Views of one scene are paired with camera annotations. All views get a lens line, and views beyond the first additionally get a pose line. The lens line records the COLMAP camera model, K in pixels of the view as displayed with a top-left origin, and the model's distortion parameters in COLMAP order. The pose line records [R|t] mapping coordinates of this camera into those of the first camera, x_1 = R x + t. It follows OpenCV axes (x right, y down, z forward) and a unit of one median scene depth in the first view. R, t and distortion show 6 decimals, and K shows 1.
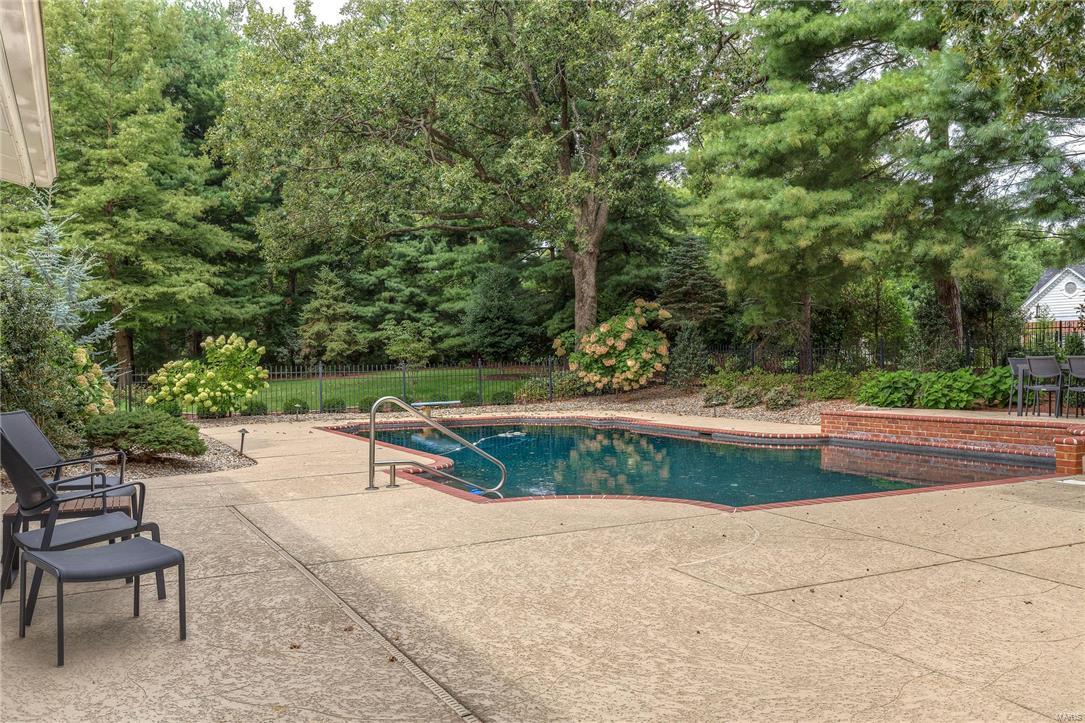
lens RADIAL K [[912.8, 0, 542.7], [0, 912.8, 363.1], [0, 0, 1]] dist [0.088523, 0.002525]
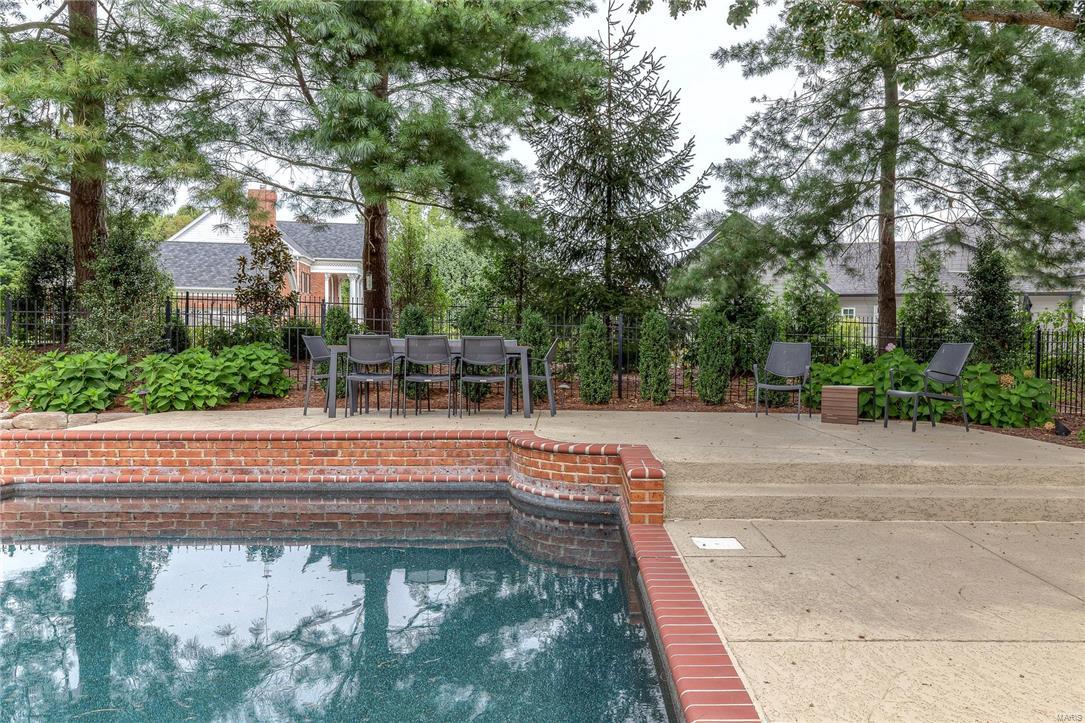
lens RADIAL K [[742.6, 0, 549.2], [0, 742.6, 363.8], [0, 0, 1]] dist [0.008488, 0.003592]
pose [[0.406992, -0.015535, 0.913300, 0.058704], [-0.014006, 0.999632, 0.023245, 0.000165], [-0.913324, -0.022252, 0.406625, 0.612391]]
